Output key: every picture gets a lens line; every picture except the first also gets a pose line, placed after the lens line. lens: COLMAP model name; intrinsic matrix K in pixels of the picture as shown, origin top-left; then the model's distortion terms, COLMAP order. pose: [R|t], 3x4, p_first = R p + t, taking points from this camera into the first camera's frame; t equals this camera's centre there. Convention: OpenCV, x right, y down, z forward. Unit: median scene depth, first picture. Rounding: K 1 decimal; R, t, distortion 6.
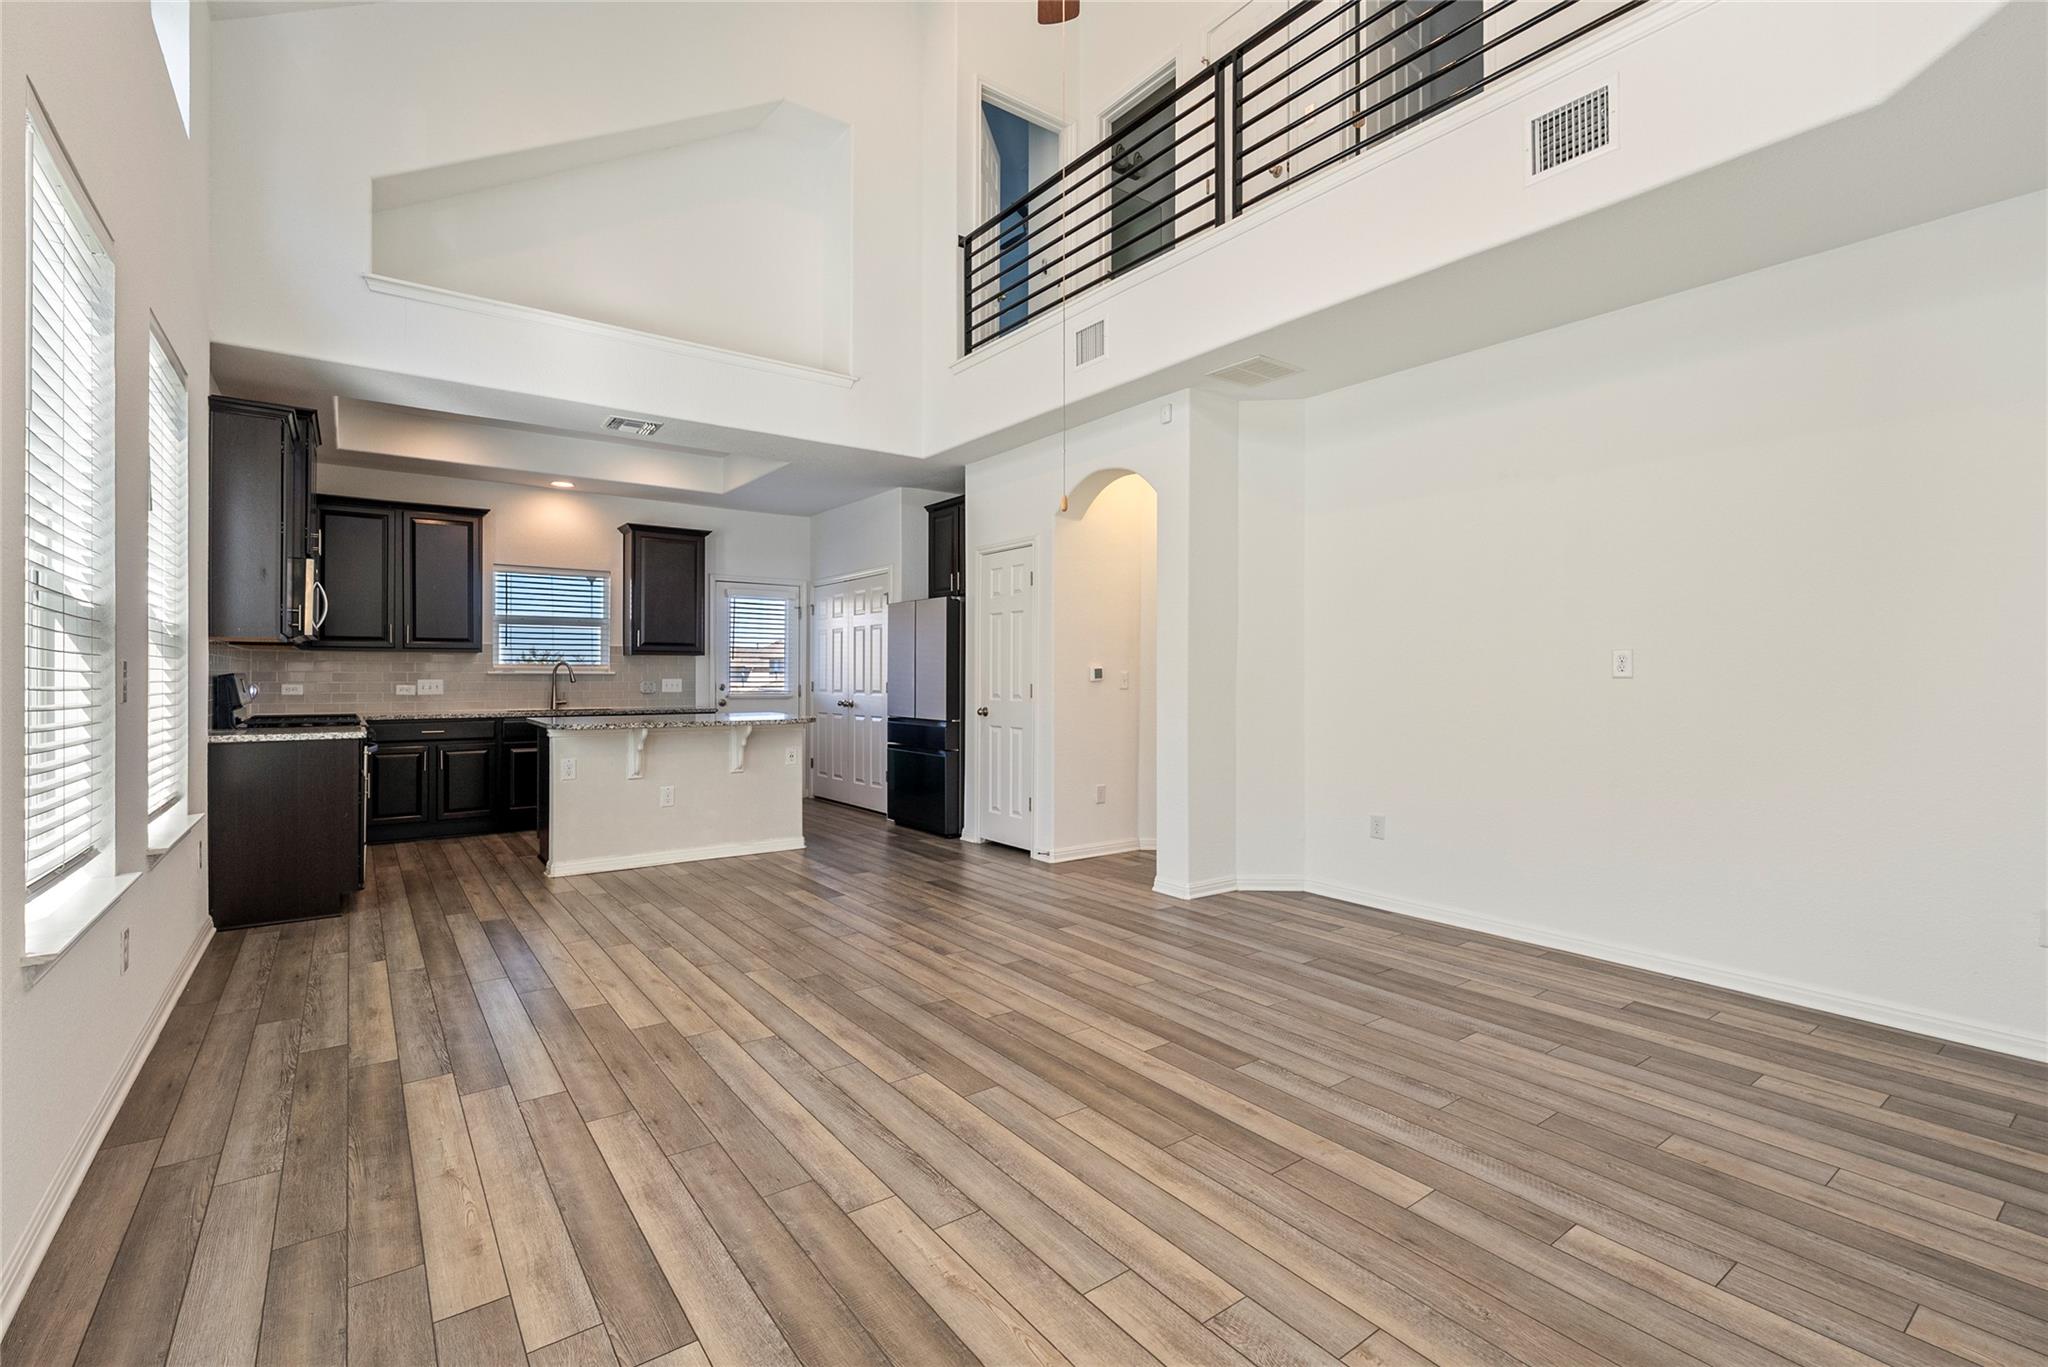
lens RADIAL K [[909.0, 0, 1037.4], [0, 909.0, 674.0], [0, 0, 1]] dist [0.002822, 0.000886]
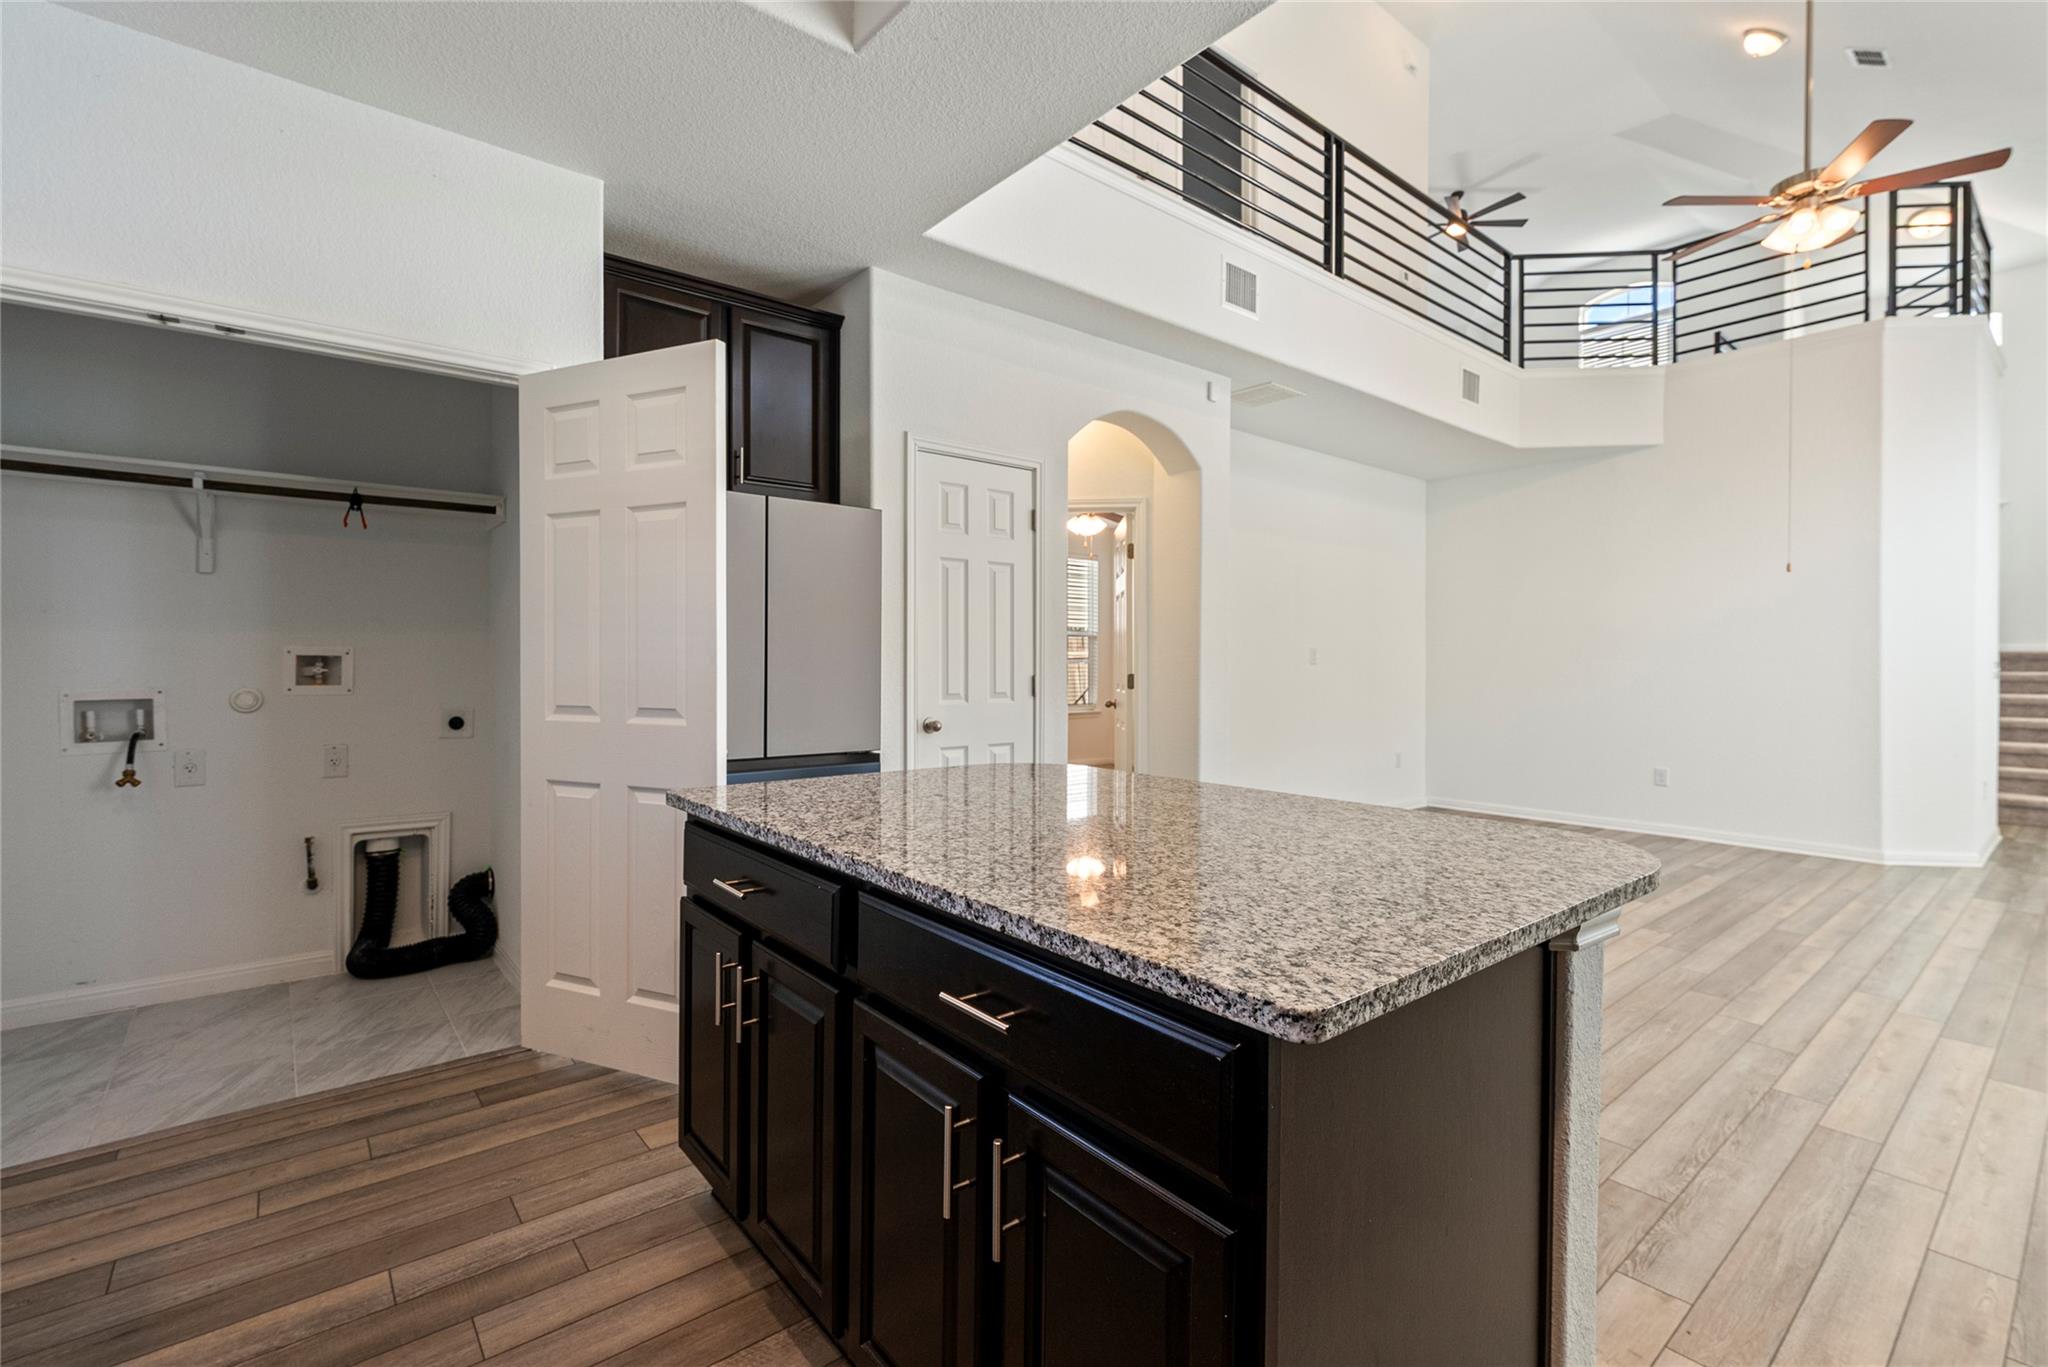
lens RADIAL K [[909.0, 0, 1031.7], [0, 909.0, 659.4], [0, 0, 1]] dist [0.002822, 0.000886]
pose [[-0.045219, -0.000302, 0.998977, -1.178615], [-0.004708, 0.999989, 0.000089, 0.001100], [-0.998966, -0.004700, -0.045220, 1.793844]]
